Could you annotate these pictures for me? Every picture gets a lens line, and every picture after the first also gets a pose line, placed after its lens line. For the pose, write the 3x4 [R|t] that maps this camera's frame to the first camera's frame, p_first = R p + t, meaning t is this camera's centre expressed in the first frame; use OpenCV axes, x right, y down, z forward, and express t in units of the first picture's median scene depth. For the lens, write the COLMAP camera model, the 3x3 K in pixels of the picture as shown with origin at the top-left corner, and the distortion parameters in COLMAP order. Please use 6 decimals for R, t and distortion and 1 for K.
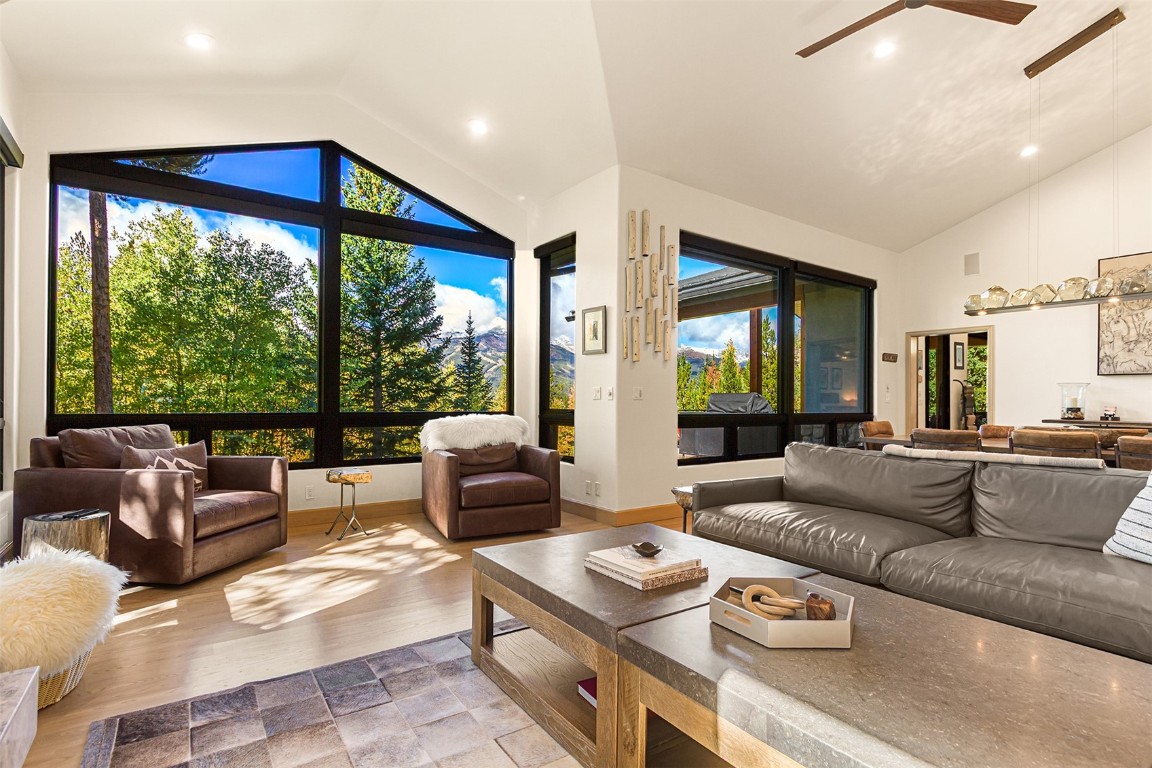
lens RADIAL K [[564.4, 0, 574.0], [0, 564.4, 397.9], [0, 0, 1]] dist [0.003141, 0.000378]
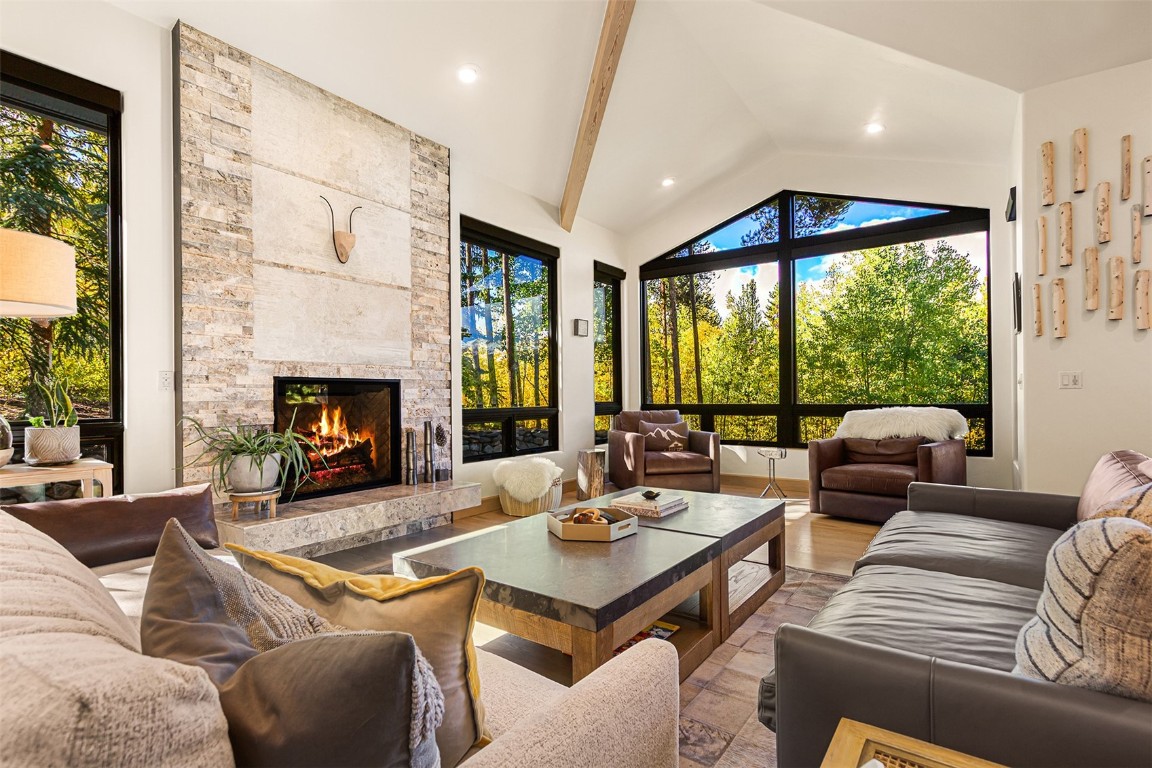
lens RADIAL K [[549.2, 0, 570.0], [0, 549.2, 391.6], [0, 0, 1]] dist [-0.001264, -0.000438]
pose [[0.324505, -0.015799, -0.945752, 0.599885], [0.016208, 0.999807, -0.011141, 0.004288], [0.945745, -0.011714, 0.324698, 0.143012]]
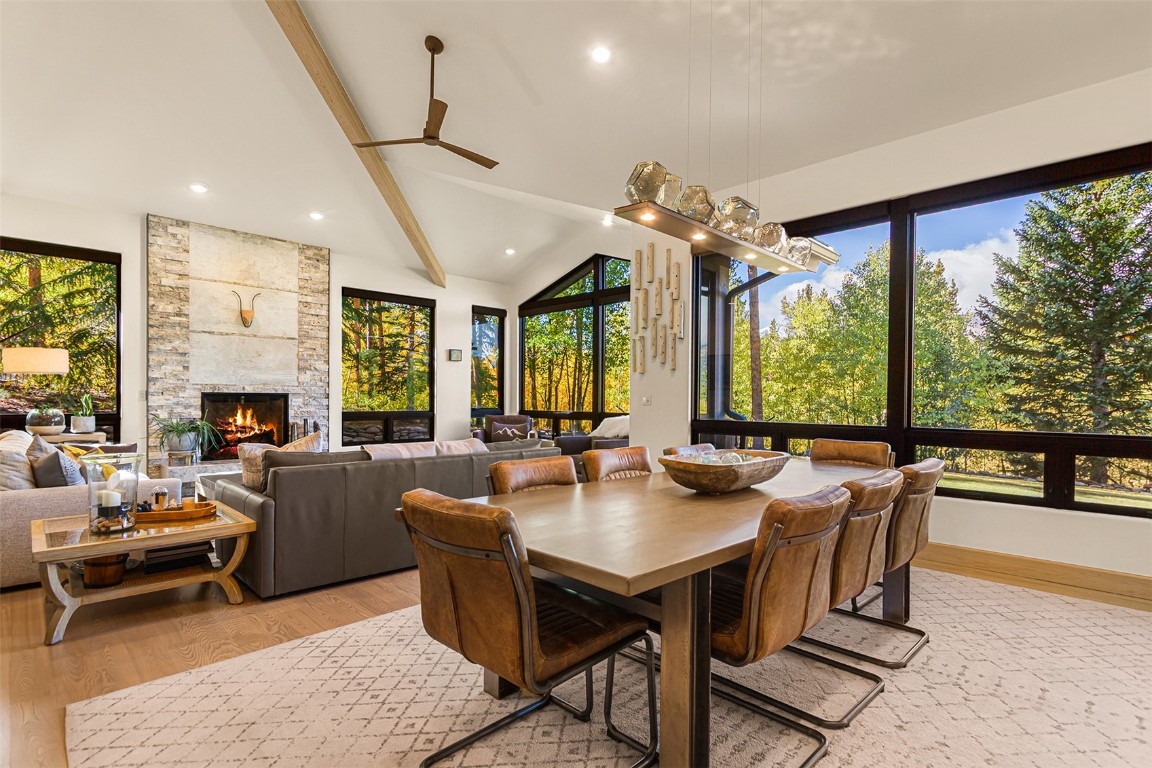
lens RADIAL K [[564.4, 0, 574.0], [0, 564.4, 397.9], [0, 0, 1]] dist [0.003141, 0.000378]
pose [[0.174371, -0.009417, -0.984635, 1.299680], [0.002853, 0.999955, -0.009058, -0.000702], [0.984676, -0.001229, 0.174390, 0.657401]]
